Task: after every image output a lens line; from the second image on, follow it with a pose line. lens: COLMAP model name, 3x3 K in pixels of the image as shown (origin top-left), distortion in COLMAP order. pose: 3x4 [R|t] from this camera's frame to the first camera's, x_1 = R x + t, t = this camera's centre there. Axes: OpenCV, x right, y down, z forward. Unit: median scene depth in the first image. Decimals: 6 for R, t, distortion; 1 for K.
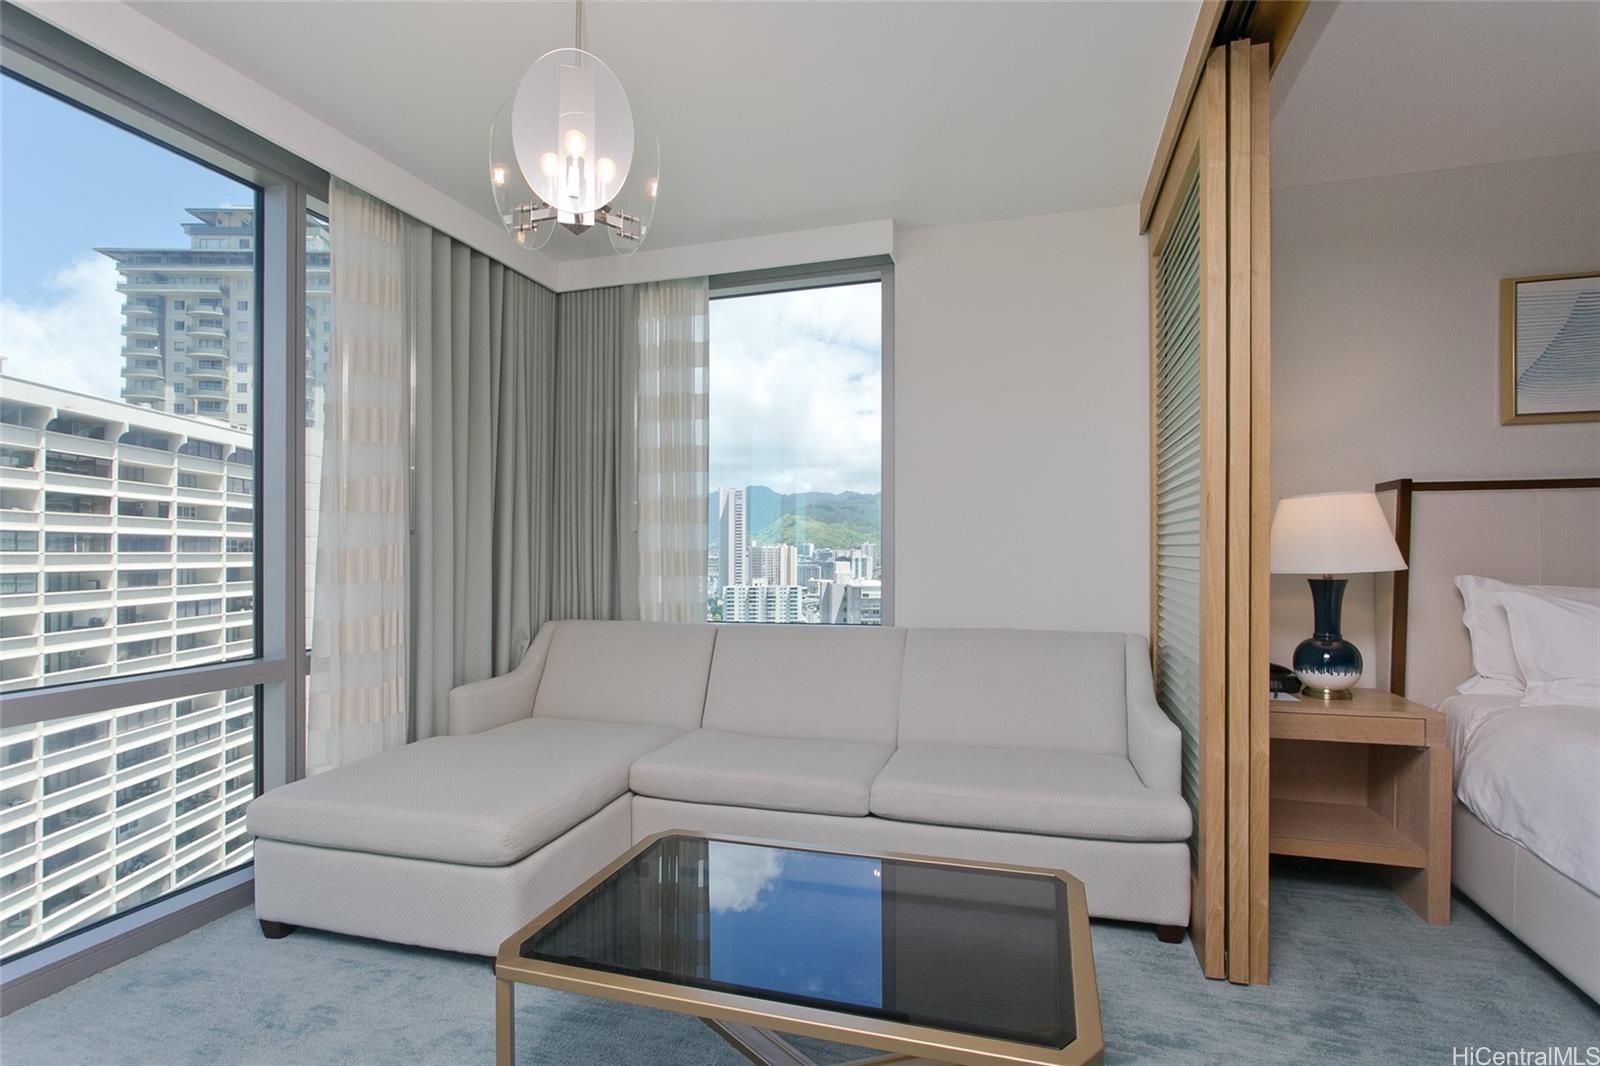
lens RADIAL K [[777.3, 0, 783.8], [0, 777.3, 568.4], [0, 0, 1]] dist [-0.004956, 0.001729]
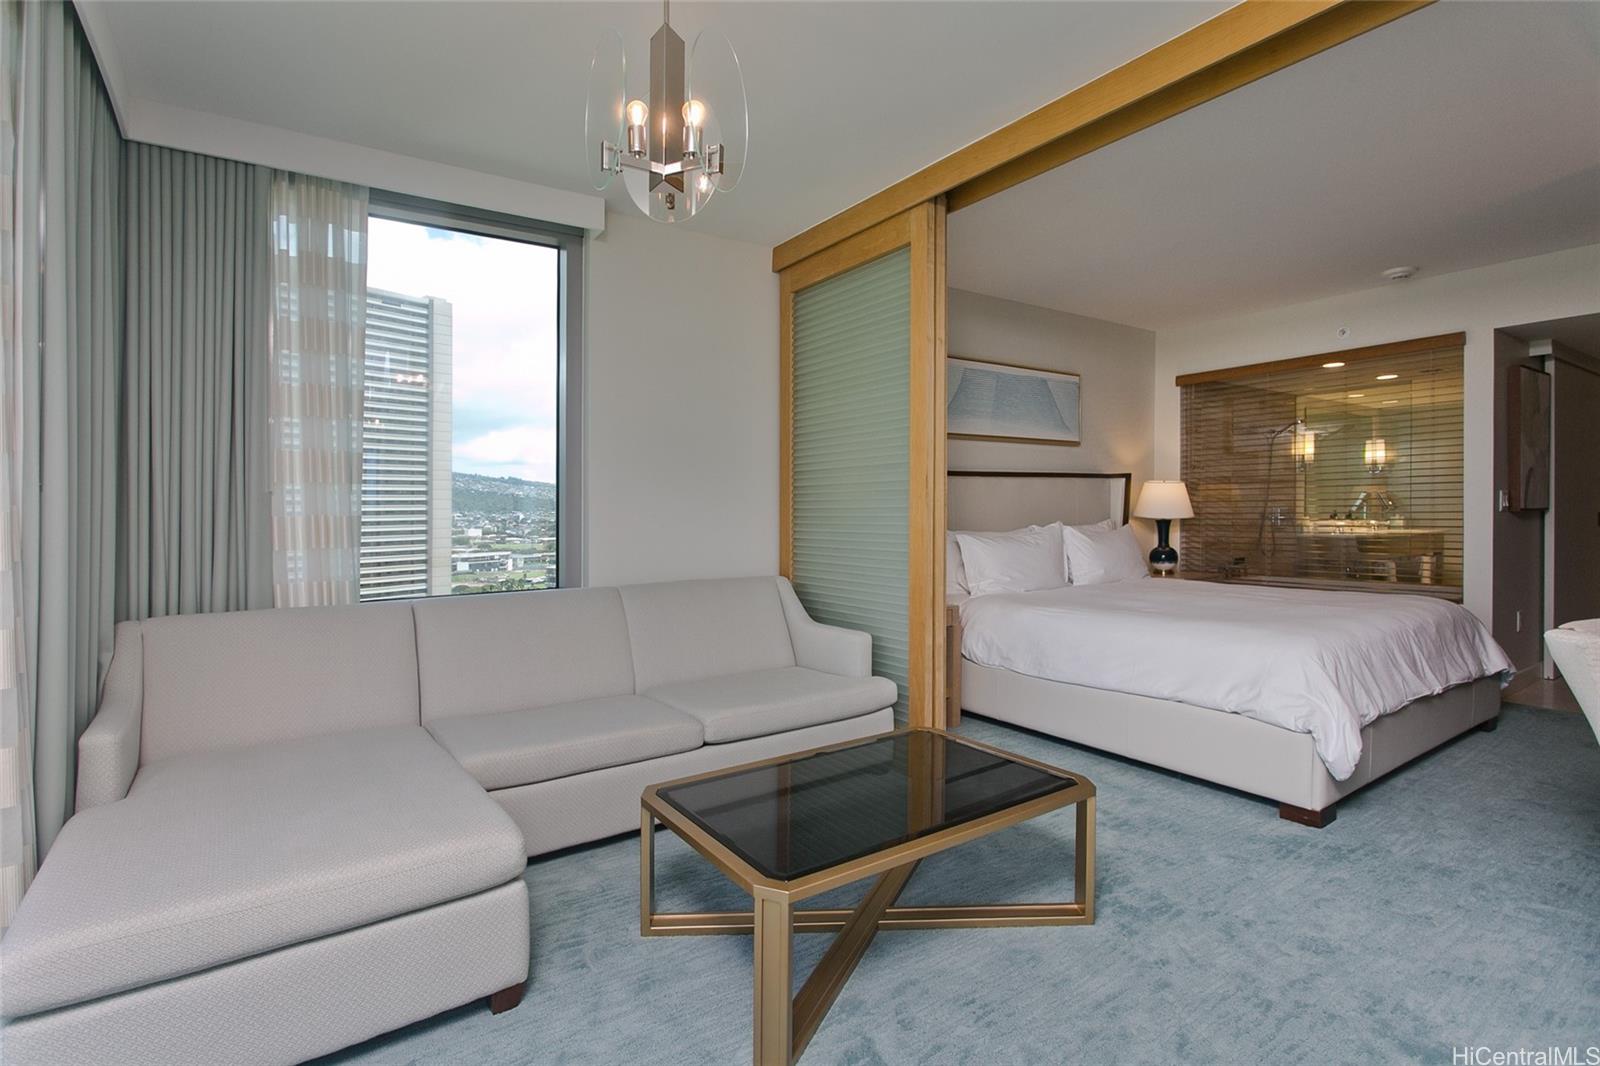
lens RADIAL K [[777.3, 0, 791.5], [0, 777.3, 541.8], [0, 0, 1]] dist [-0.004956, 0.001729]
pose [[0.628159, -0.032896, 0.777389, -0.670731], [0.026887, 0.999427, 0.020566, -0.000275], [-0.777620, 0.007983, 0.628684, 0.176634]]
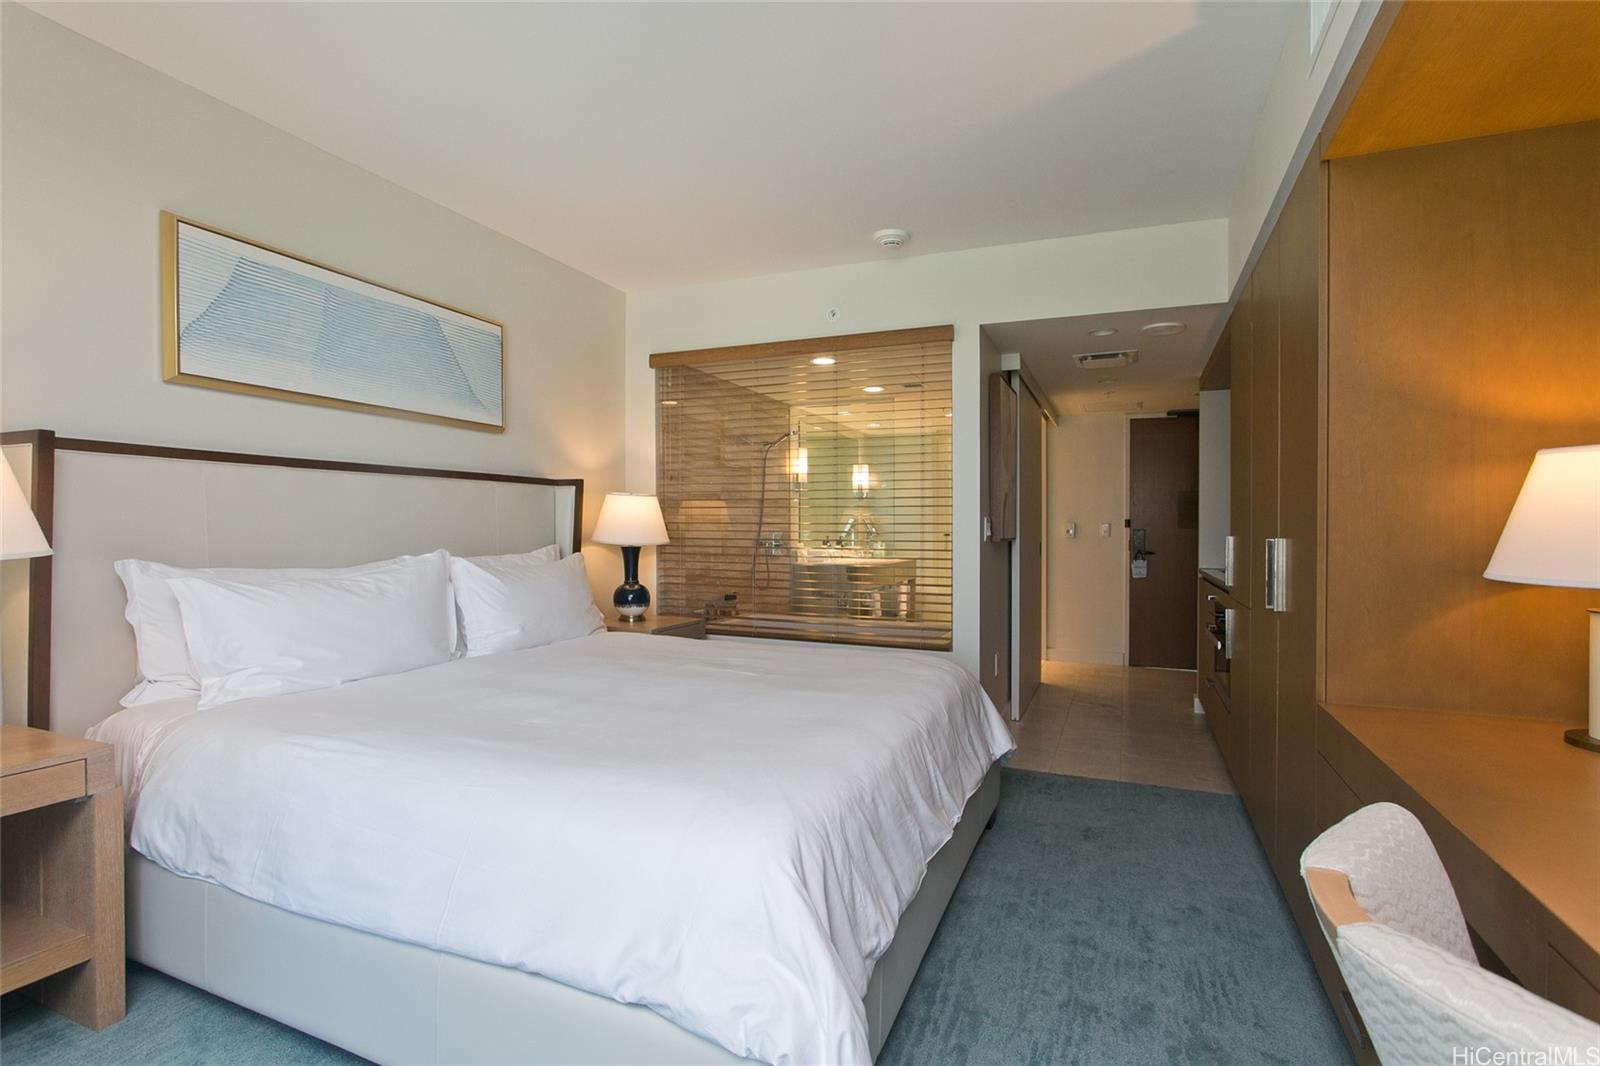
lens RADIAL K [[777.3, 0, 796.8], [0, 777.3, 544.1], [0, 0, 1]] dist [-0.004956, 0.001729]
pose [[0.108105, -0.010723, 0.994082, 0.159618], [0.015578, 0.999837, 0.009091, -0.004224], [-0.994017, 0.014503, 0.108254, 0.228846]]
